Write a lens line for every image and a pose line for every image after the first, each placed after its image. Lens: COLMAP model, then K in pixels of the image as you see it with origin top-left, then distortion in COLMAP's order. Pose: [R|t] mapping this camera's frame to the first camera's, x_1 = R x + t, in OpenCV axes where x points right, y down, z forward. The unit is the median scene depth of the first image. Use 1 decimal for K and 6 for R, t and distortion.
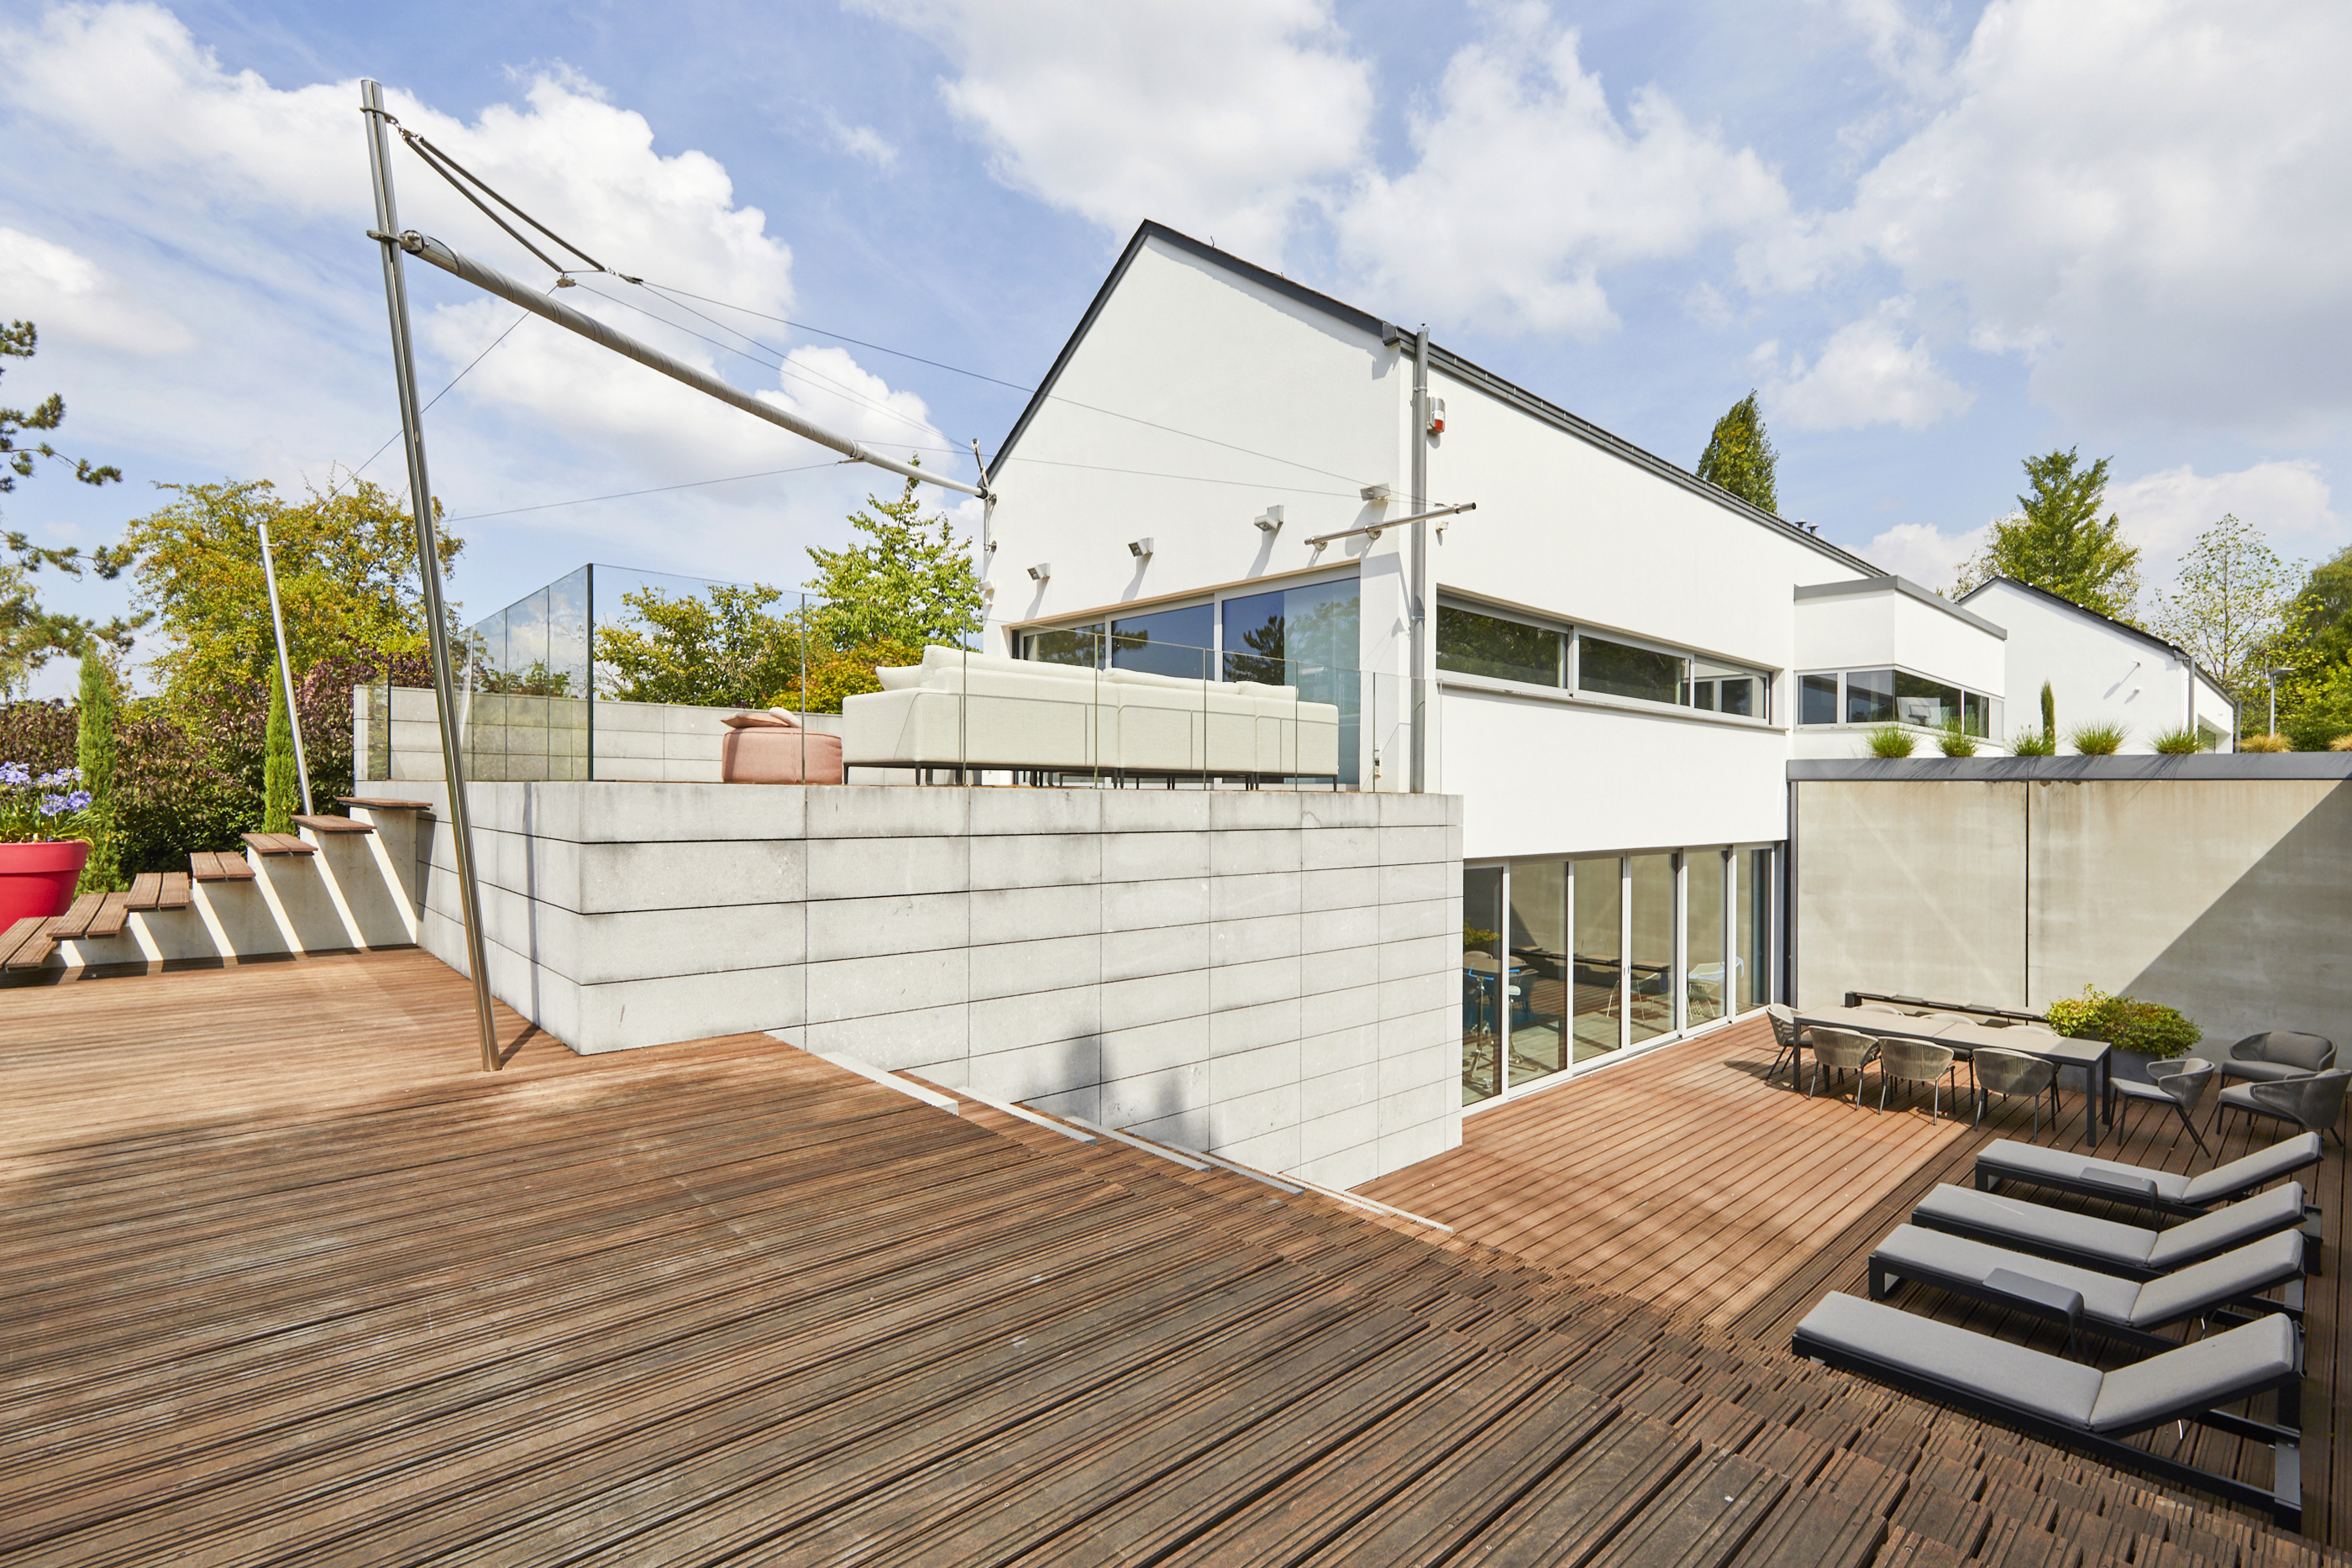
lens RADIAL K [[1097.3, 0, 1171.7], [0, 1097.3, 782.1], [0, 0, 1]] dist [0.000158, 0.000661]
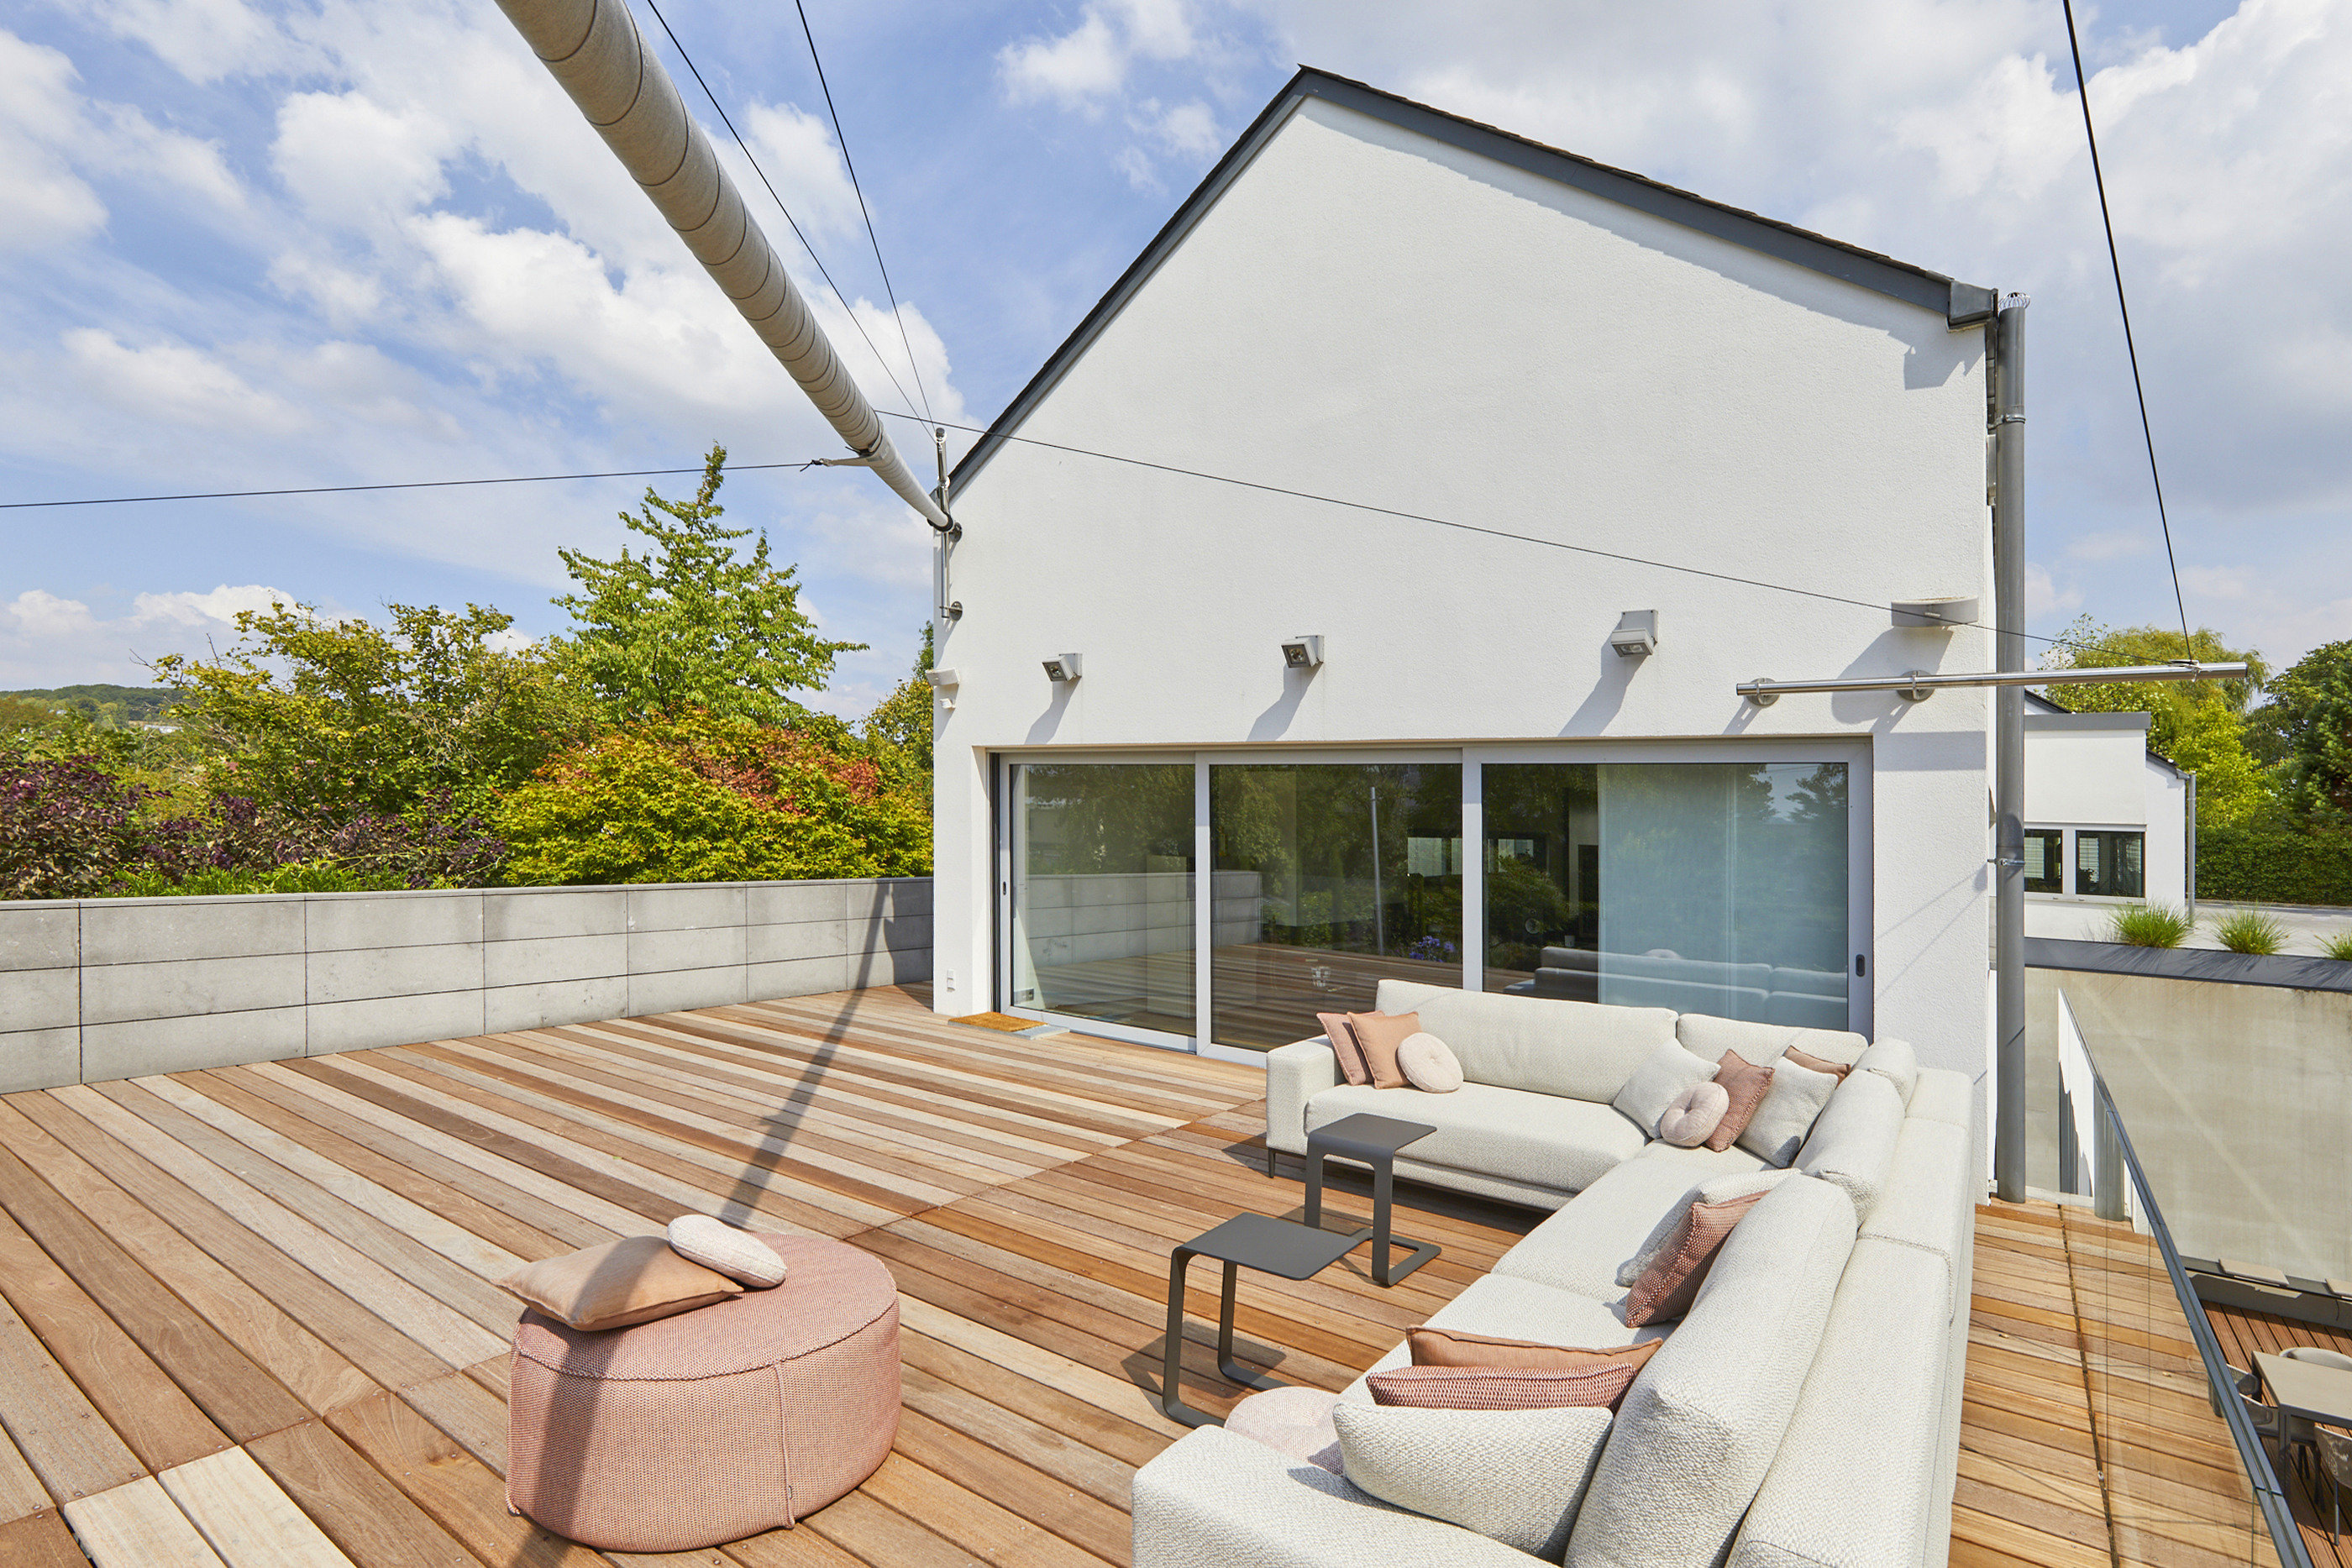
lens RADIAL K [[1052.9, 0, 1199.2], [0, 1052.9, 812.5], [0, 0, 1]] dist [0.000778, 0.002018]
pose [[0.966370, 0.000579, 0.257154, -0.228691], [-0.007267, 0.999660, 0.025060, -0.152086], [-0.257052, -0.026086, 0.966045, 0.512683]]
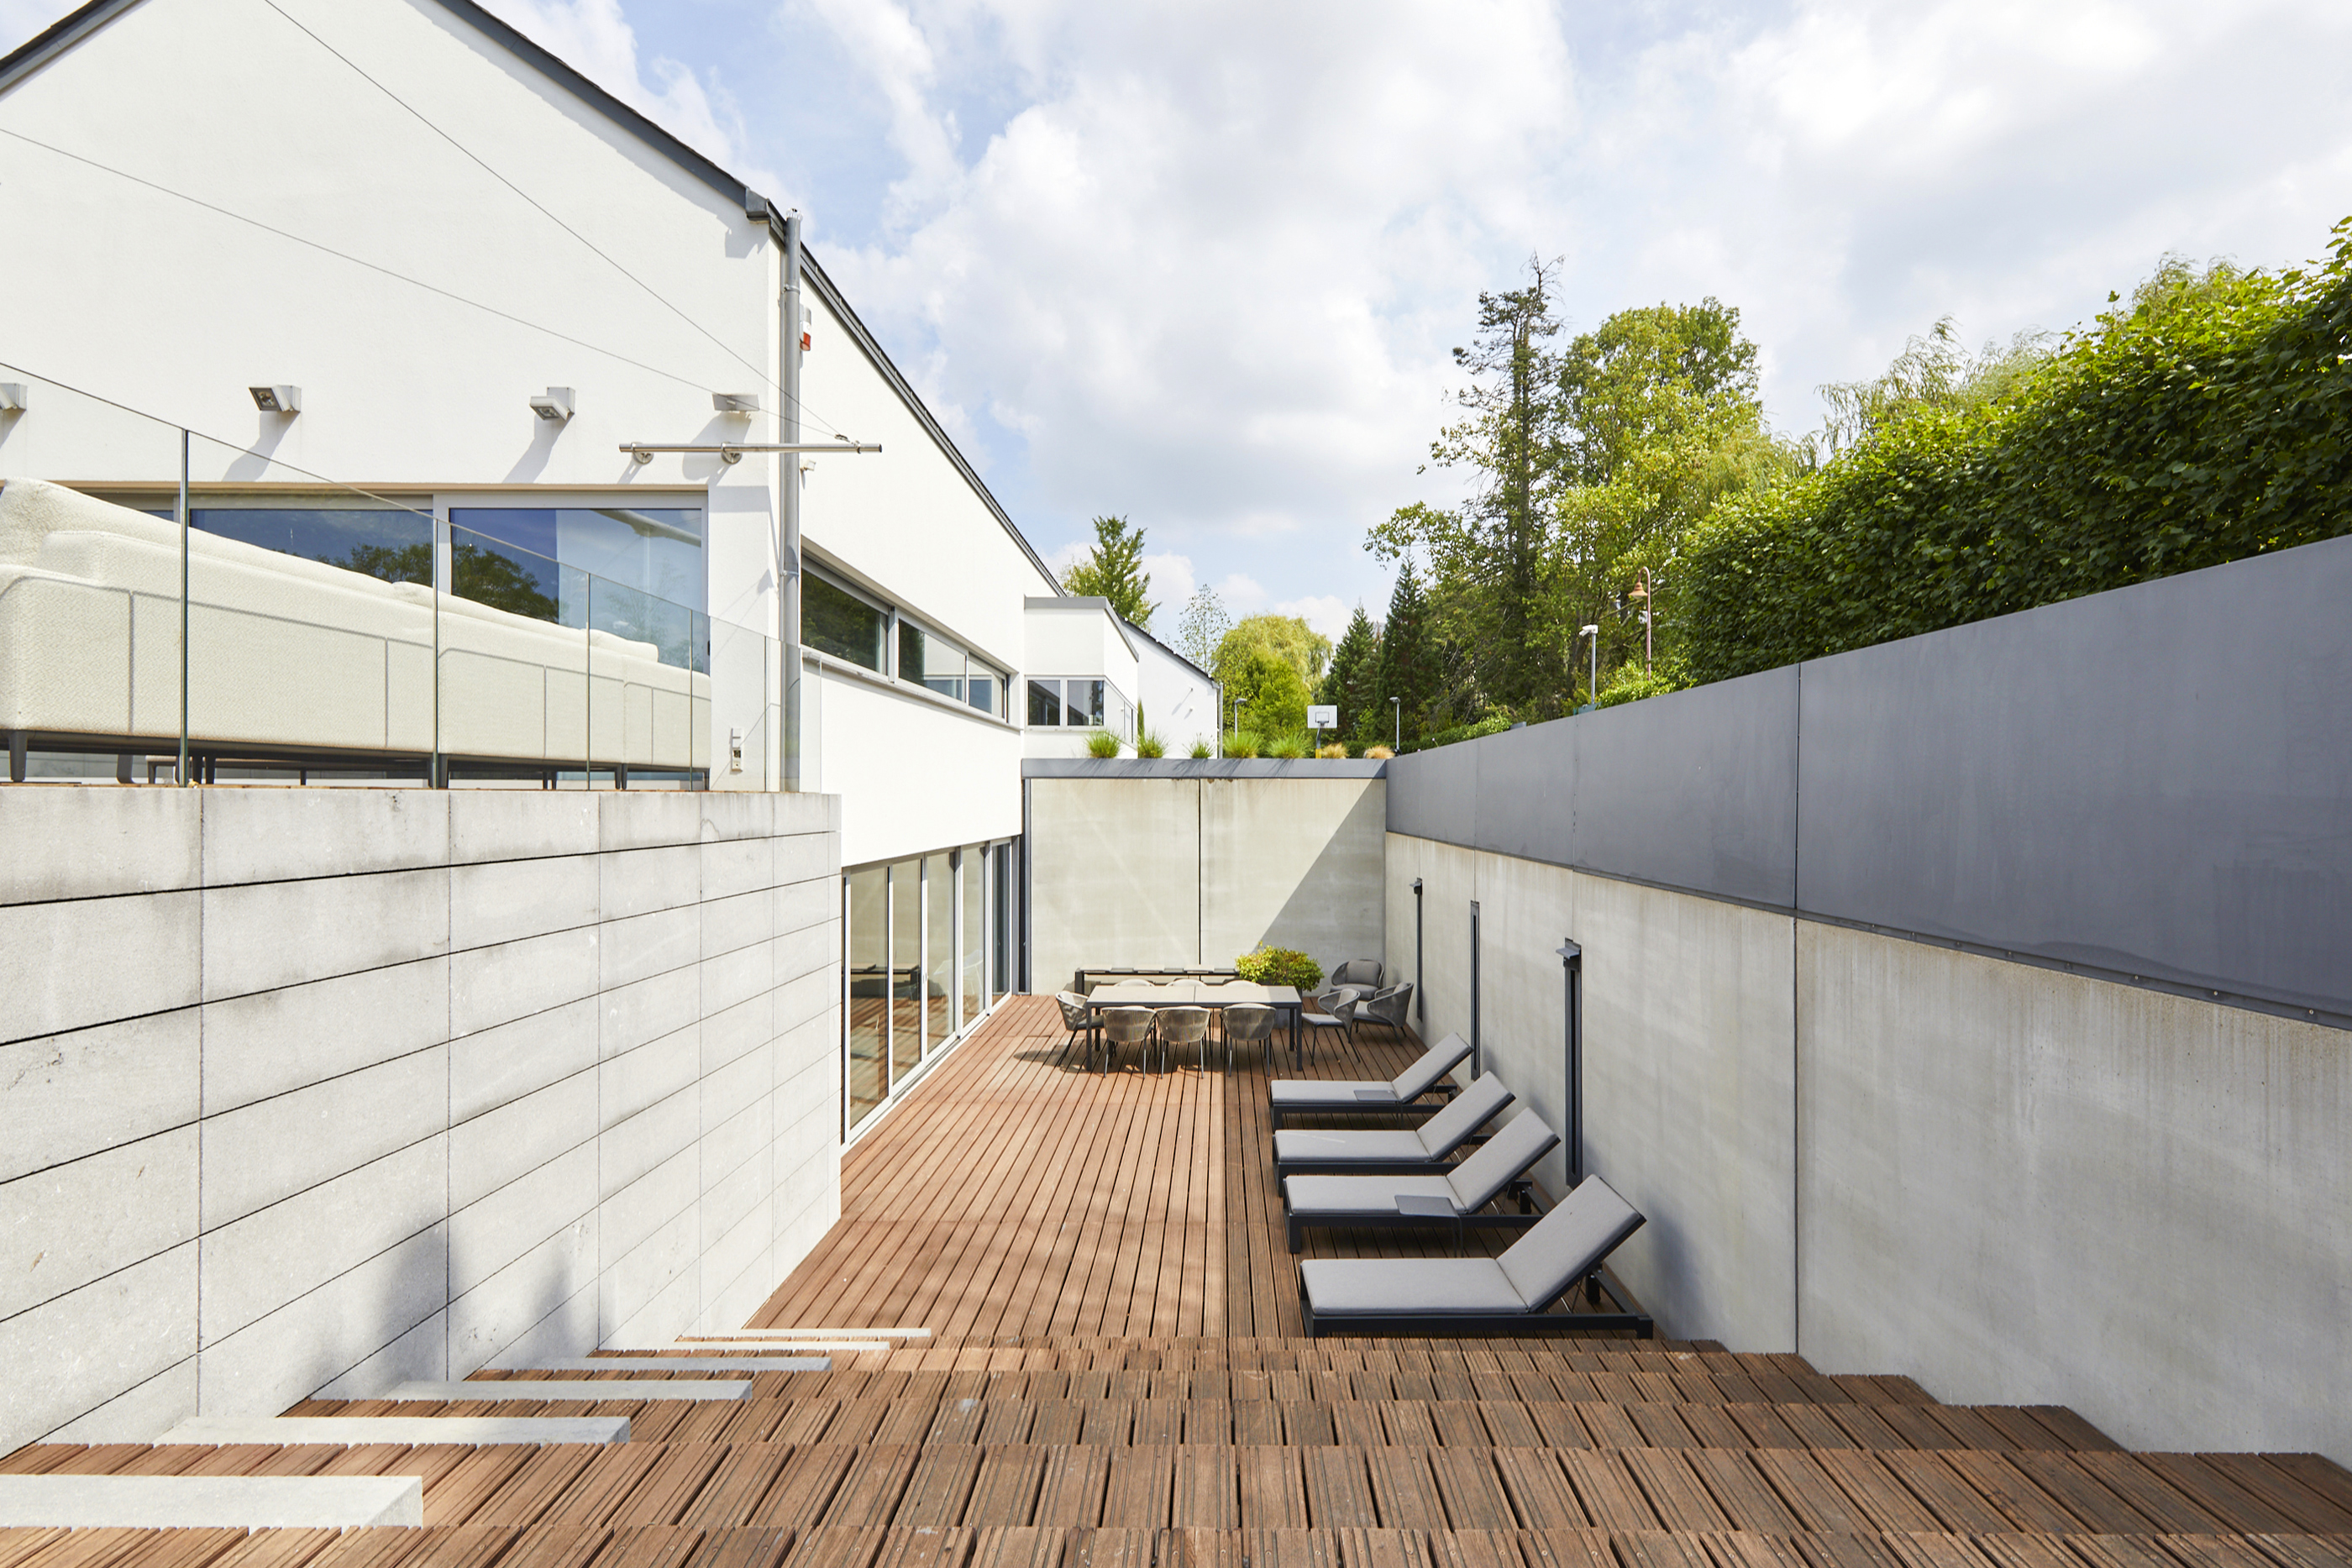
lens RADIAL K [[1097.3, 0, 1176.7], [0, 1097.3, 771.5], [0, 0, 1]] dist [0.000158, 0.000661]
pose [[0.672234, 0.007472, 0.740301, -0.149063], [-0.002793, 0.999968, -0.007557, 0.000067], [-0.740334, 0.003012, 0.672233, 0.213050]]
